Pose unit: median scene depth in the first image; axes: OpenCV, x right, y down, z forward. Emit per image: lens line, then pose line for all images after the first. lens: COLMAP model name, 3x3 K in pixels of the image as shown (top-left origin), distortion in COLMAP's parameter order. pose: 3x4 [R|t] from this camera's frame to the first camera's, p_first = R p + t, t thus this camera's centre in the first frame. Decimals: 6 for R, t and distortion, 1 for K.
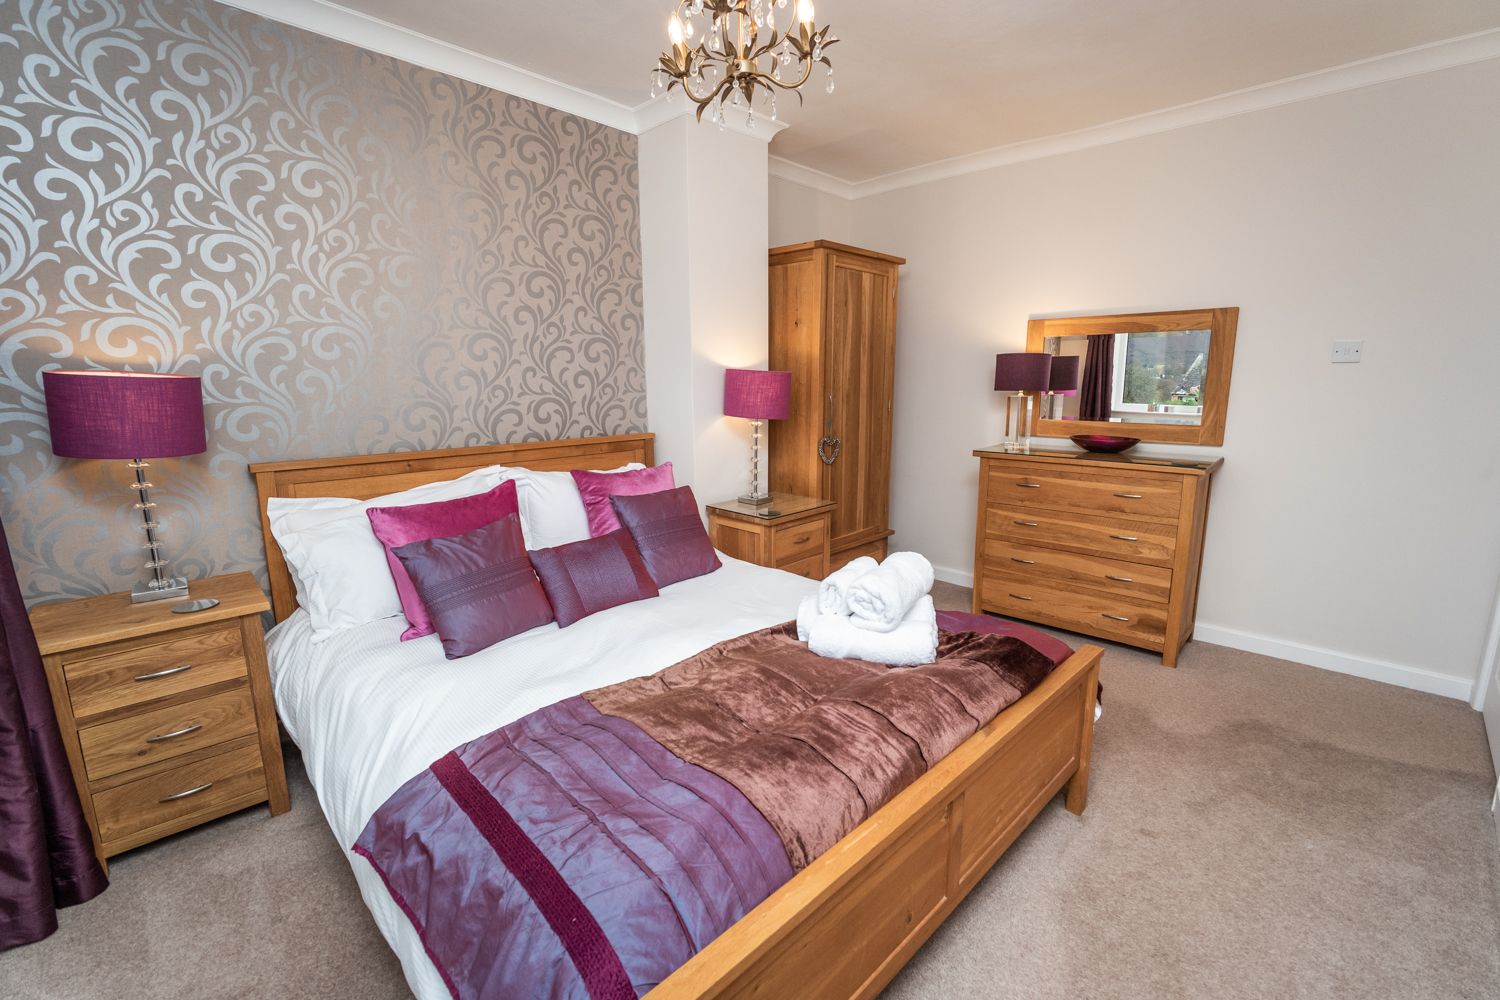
lens RADIAL K [[679.2, 0, 749.7], [0, 679.2, 499.2], [0, 0, 1]] dist [-0.000511, 0.001722]
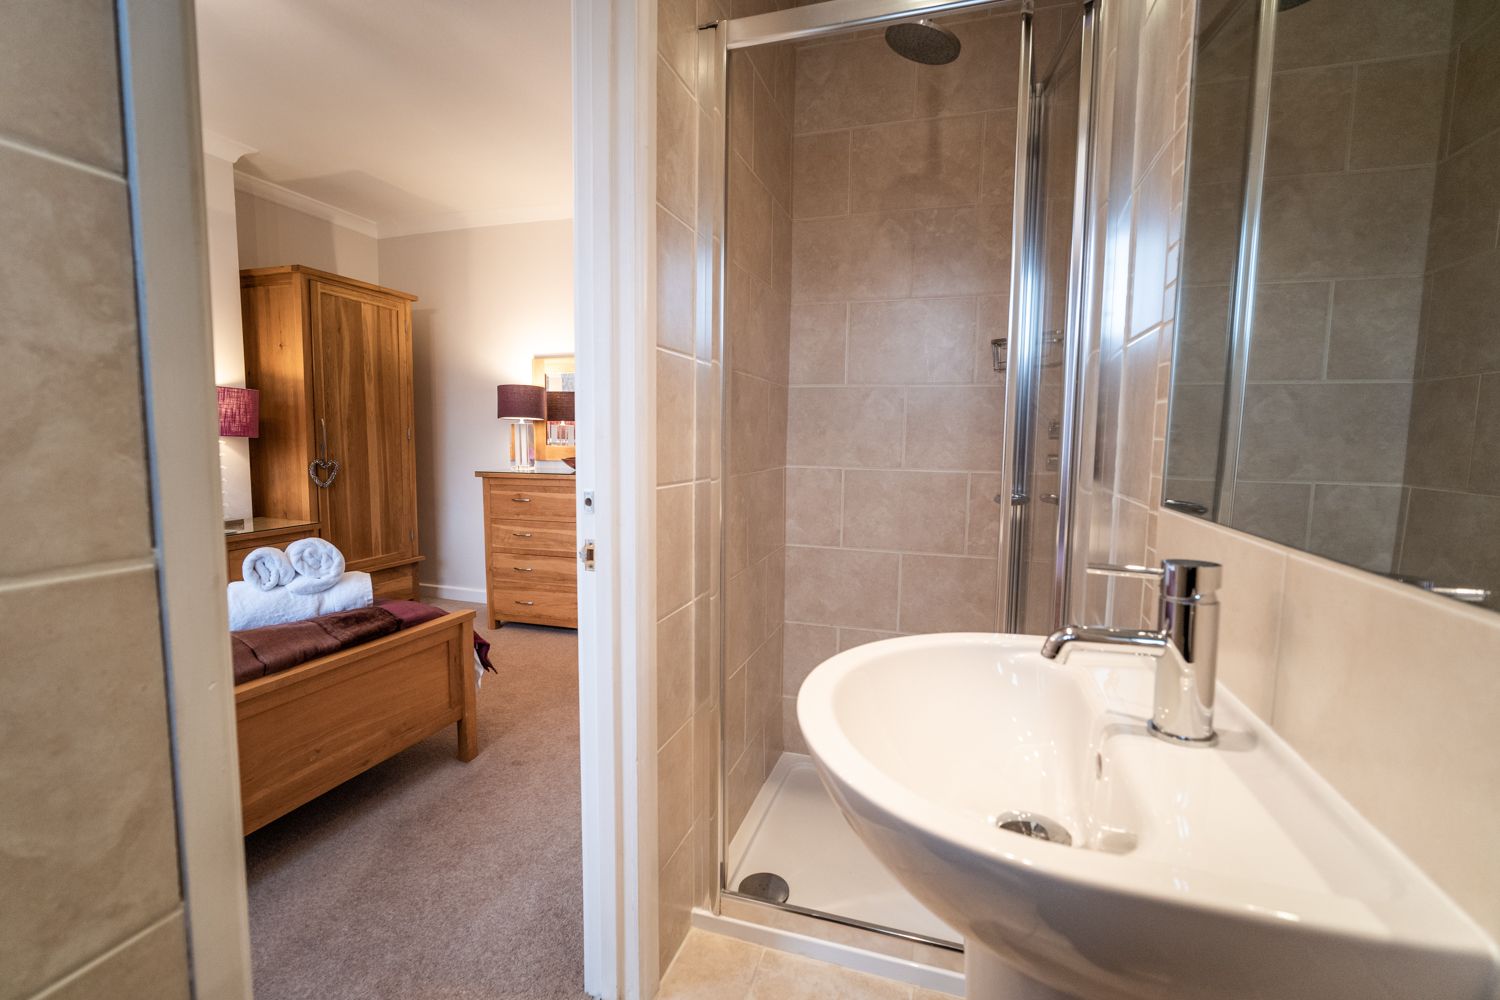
lens RADIAL K [[679.2, 0, 753.8], [0, 679.2, 502.2], [0, 0, 1]] dist [-0.000511, 0.001722]
pose [[0.900664, -0.025191, 0.433785, 0.260162], [0.064669, 0.994971, -0.076491, 0.089647], [-0.429677, 0.096945, 0.897764, -0.163820]]
